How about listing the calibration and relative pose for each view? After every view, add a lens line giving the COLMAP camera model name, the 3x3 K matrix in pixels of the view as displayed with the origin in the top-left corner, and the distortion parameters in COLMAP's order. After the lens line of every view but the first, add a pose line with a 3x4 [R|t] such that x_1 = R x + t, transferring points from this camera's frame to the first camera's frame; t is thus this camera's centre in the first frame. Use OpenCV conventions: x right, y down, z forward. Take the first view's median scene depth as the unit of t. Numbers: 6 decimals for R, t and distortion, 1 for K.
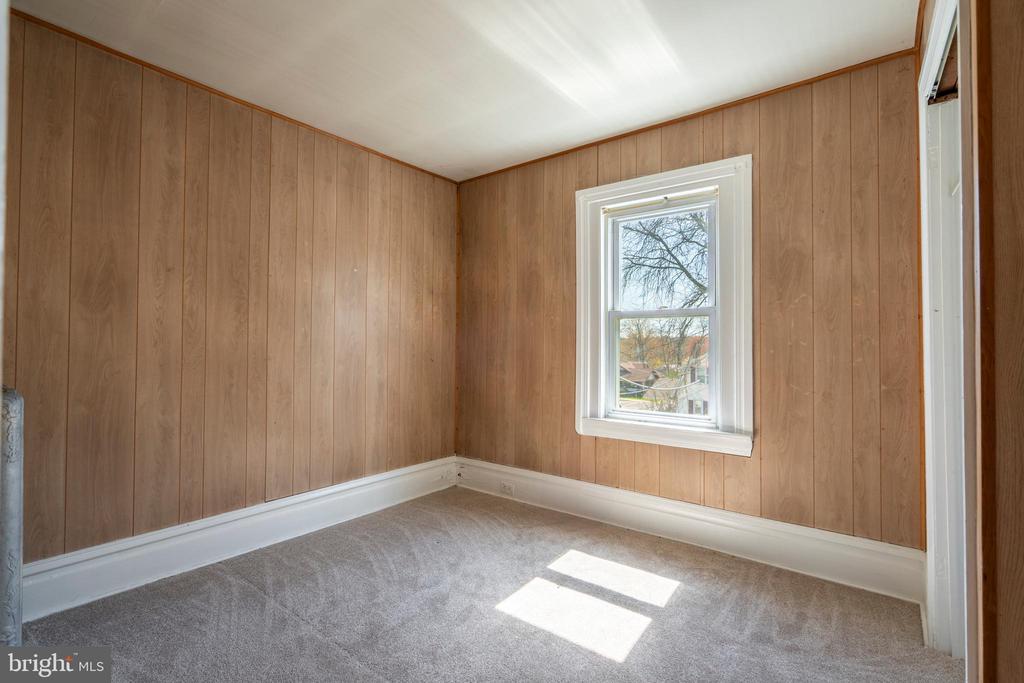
lens RADIAL K [[476.9, 0, 512.0], [0, 476.9, 341.5], [0, 0, 1]] dist [-0.002455, -0.000162]
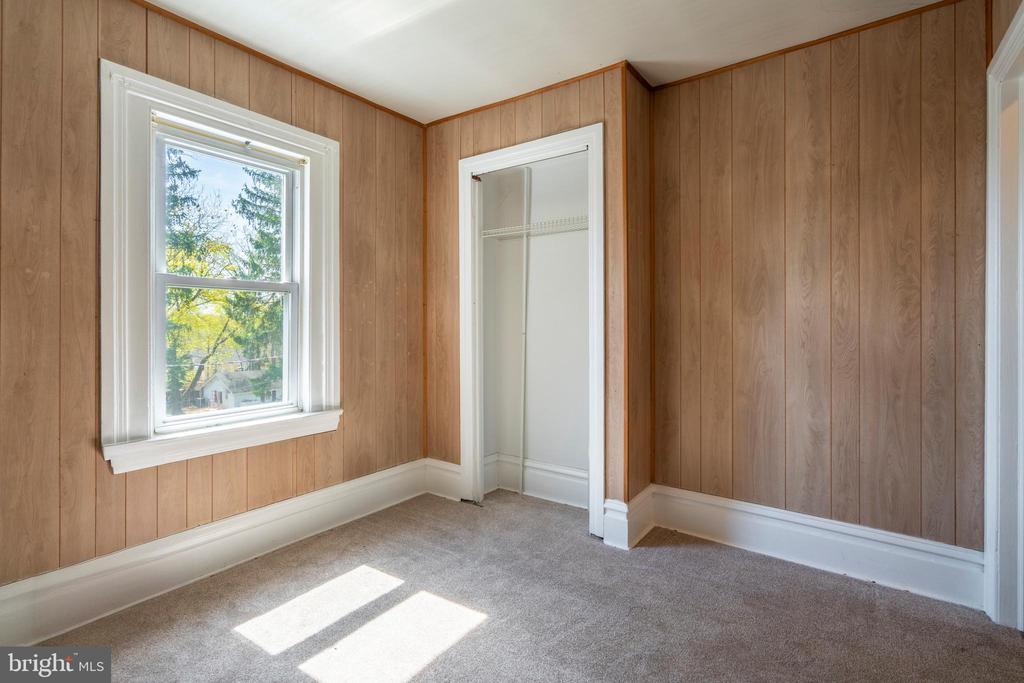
lens RADIAL K [[460.2, 0, 515.1], [0, 460.2, 331.4], [0, 0, 1]] dist [-0.003459, -0.000032]
pose [[-0.003003, -0.019949, 0.999796, -0.528595], [-0.004188, 0.999792, 0.019936, 0.002115], [-0.999987, -0.004128, -0.003085, 0.619967]]
